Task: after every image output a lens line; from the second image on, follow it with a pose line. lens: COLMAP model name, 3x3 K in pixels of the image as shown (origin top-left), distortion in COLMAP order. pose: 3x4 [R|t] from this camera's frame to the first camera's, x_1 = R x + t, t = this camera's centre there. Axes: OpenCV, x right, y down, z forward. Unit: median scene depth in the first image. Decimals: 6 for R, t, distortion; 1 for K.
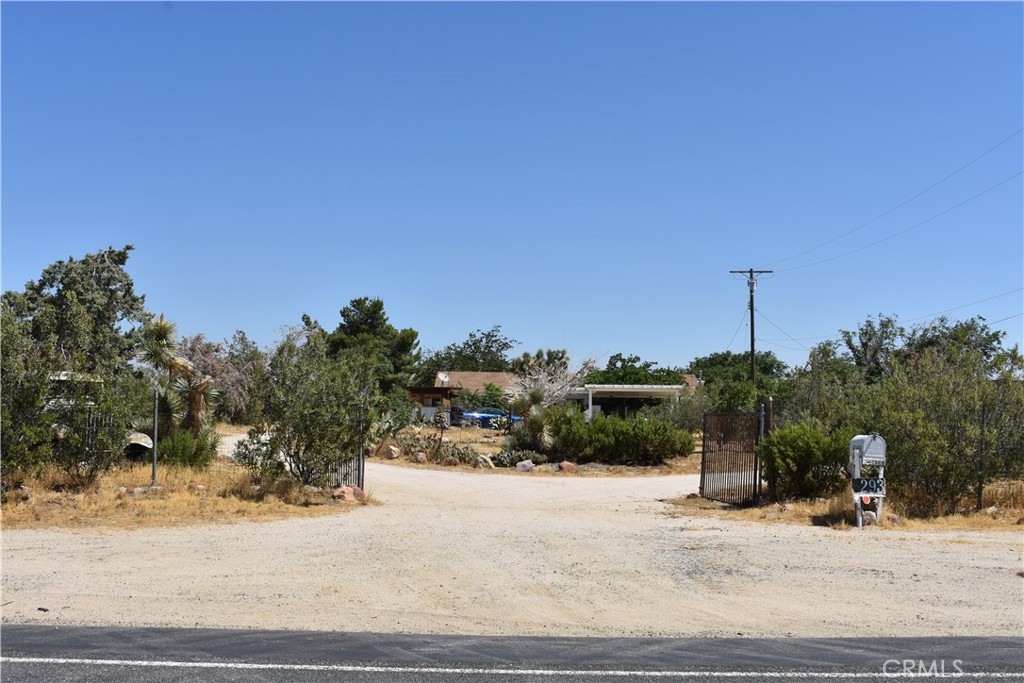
lens RADIAL K [[1210.1, 0, 505.5], [0, 1210.1, 343.4], [0, 0, 1]] dist [-0.031376, 0.000000]
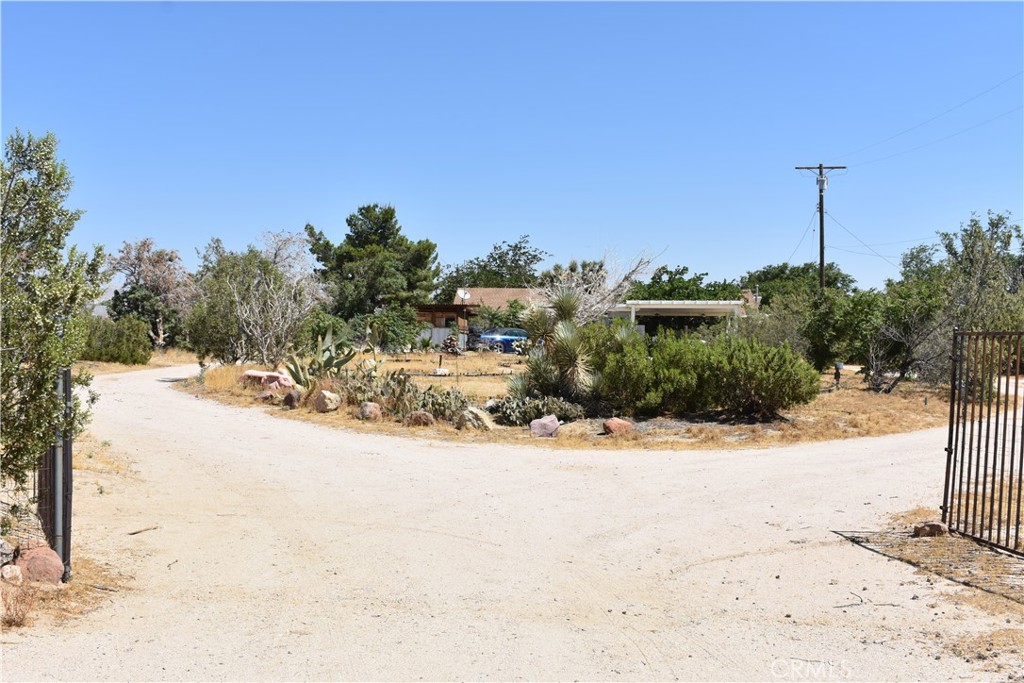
lens RADIAL K [[1210.1, 0, 517.2], [0, 1210.1, 342.9], [0, 0, 1]] dist [-0.031376, 0.000000]
pose [[0.999805, -0.005861, -0.018865, 0.004660], [0.007064, 0.997902, 0.064355, 0.008234], [0.018448, -0.064475, 0.997749, 0.144197]]
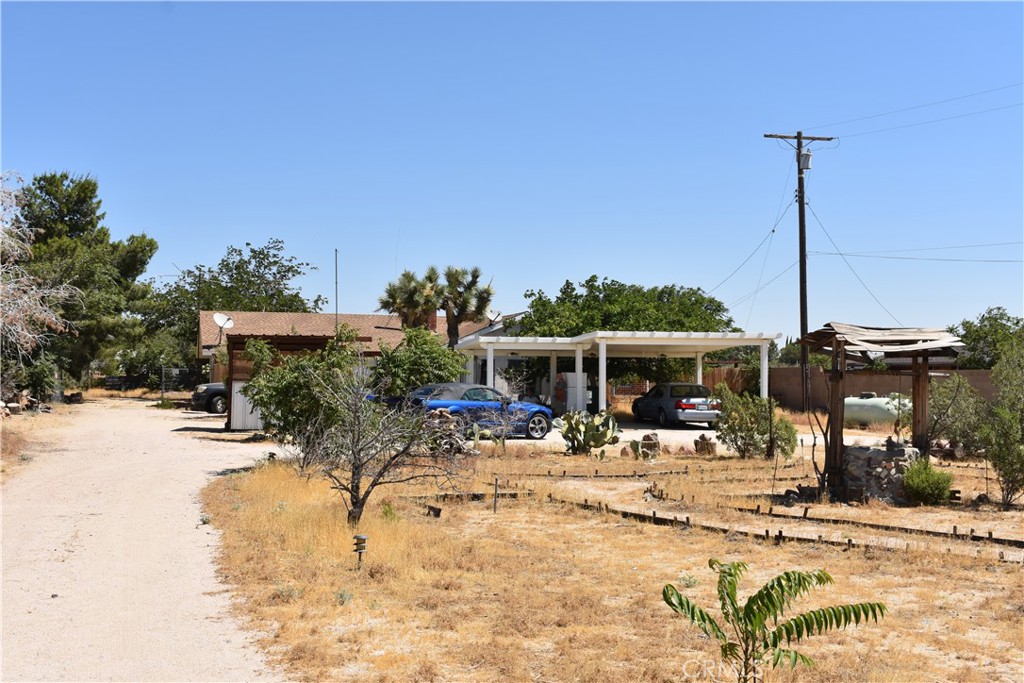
lens RADIAL K [[1128.7, 0, 511.9], [0, 1128.7, 340.6], [0, 0, 1]] dist [0.011544, 0.000000]
pose [[0.949433, -0.003633, 0.313950, -0.102624], [-0.009092, 0.999196, 0.039057, 0.019097], [-0.313839, -0.039936, 0.948636, 0.548559]]
